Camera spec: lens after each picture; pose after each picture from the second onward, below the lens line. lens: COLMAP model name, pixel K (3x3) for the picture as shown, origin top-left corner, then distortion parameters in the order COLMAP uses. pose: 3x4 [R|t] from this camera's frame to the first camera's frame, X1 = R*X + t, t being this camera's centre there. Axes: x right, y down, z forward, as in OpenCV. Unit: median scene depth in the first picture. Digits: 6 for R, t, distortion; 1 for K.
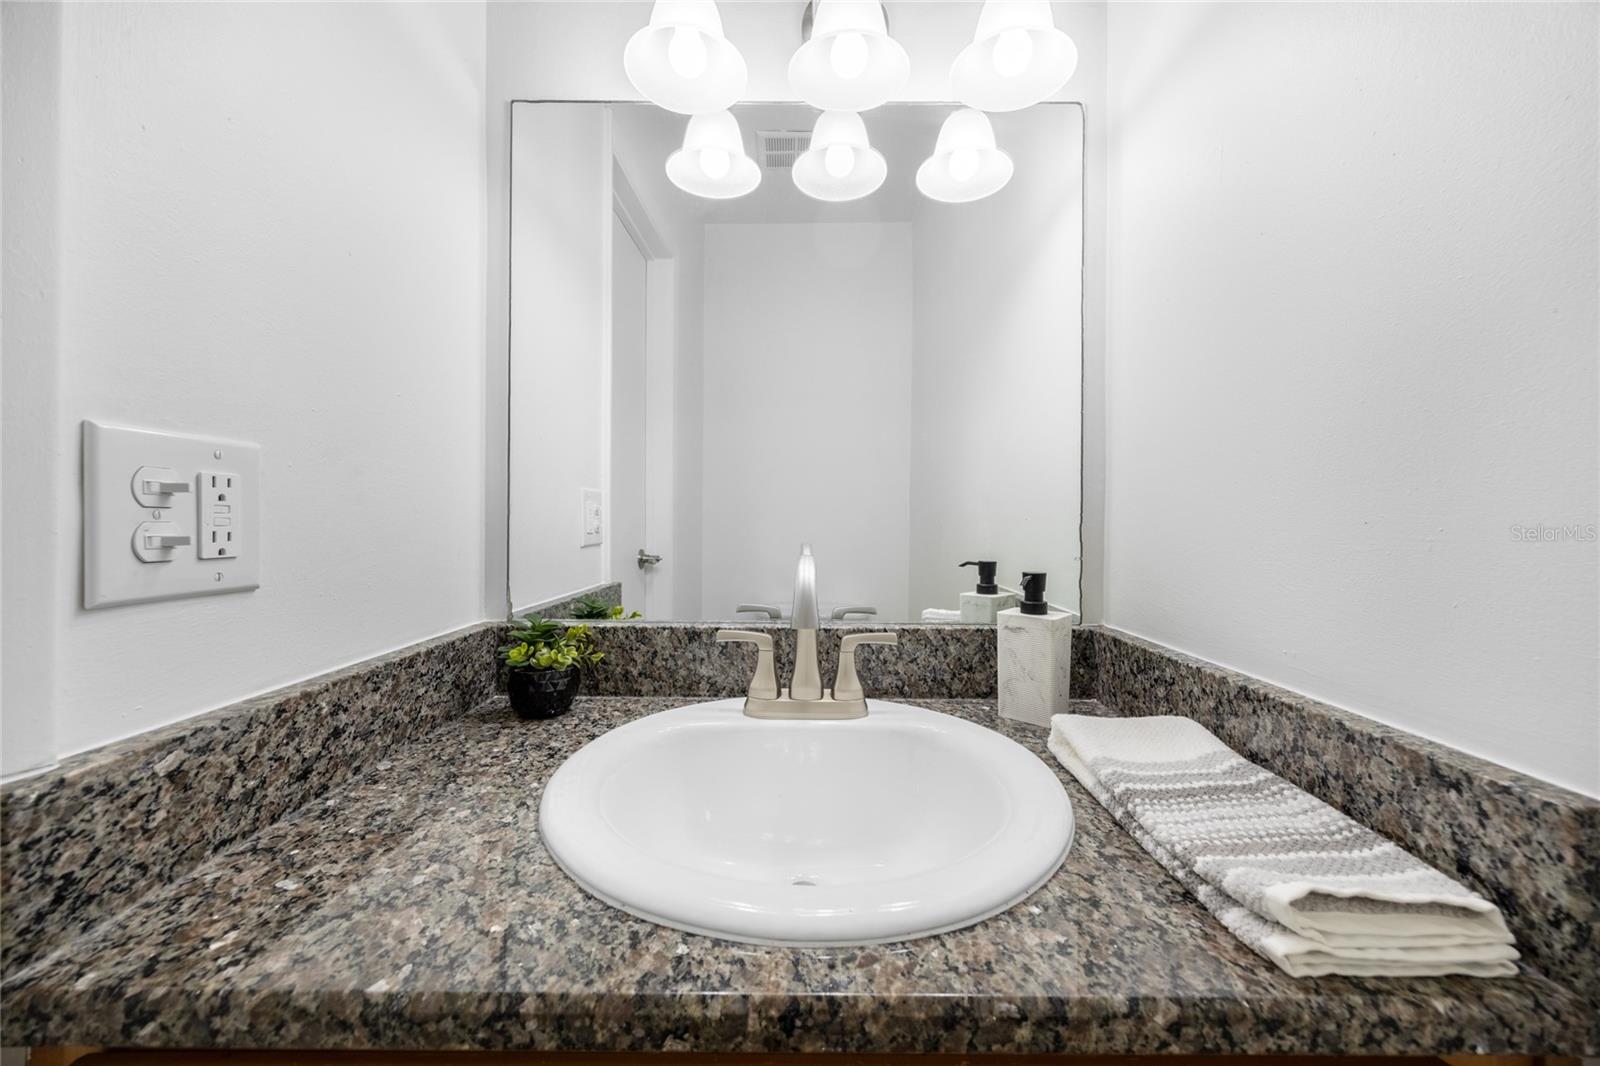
lens RADIAL K [[603.0, 0, 801.9], [0, 603.0, 526.5], [0, 0, 1]] dist [-0.003078, 0.001211]
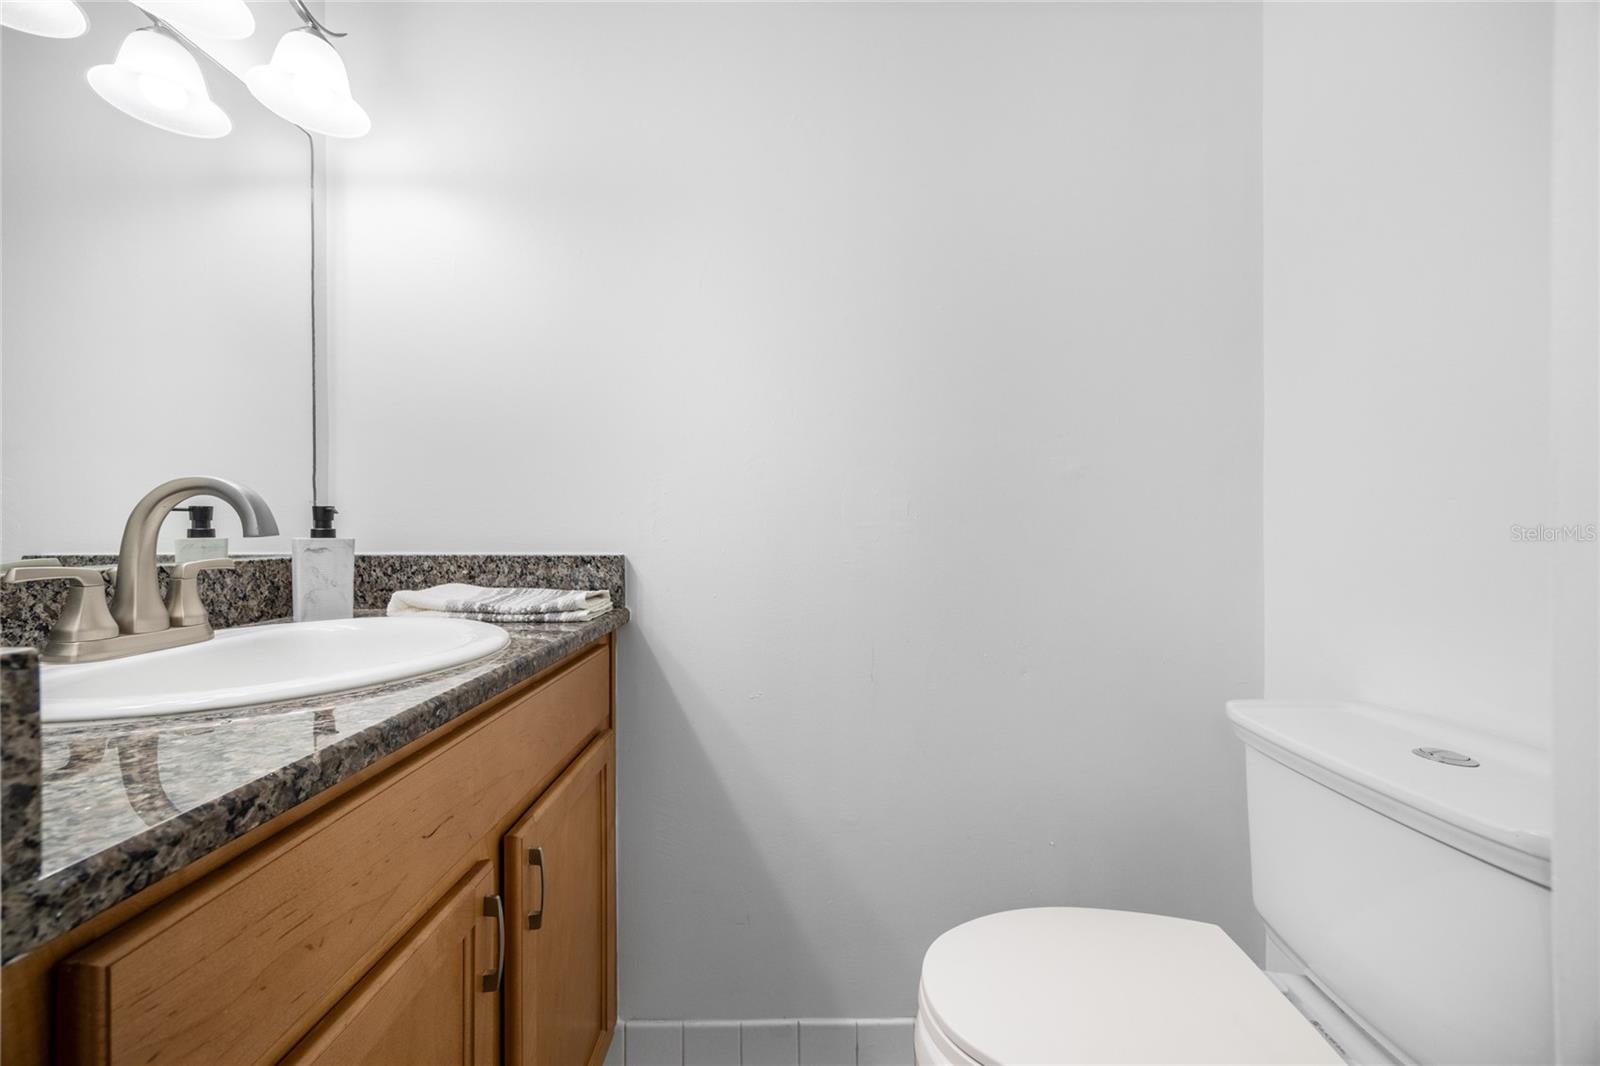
lens RADIAL K [[603.0, 0, 799.6], [0, 603.0, 526.8], [0, 0, 1]] dist [-0.003078, 0.001211]
pose [[0.006928, -0.009431, 0.999932, -2.203180], [0.008159, 0.999923, 0.009374, 0.290269], [-0.999943, 0.008094, 0.007004, -0.048226]]
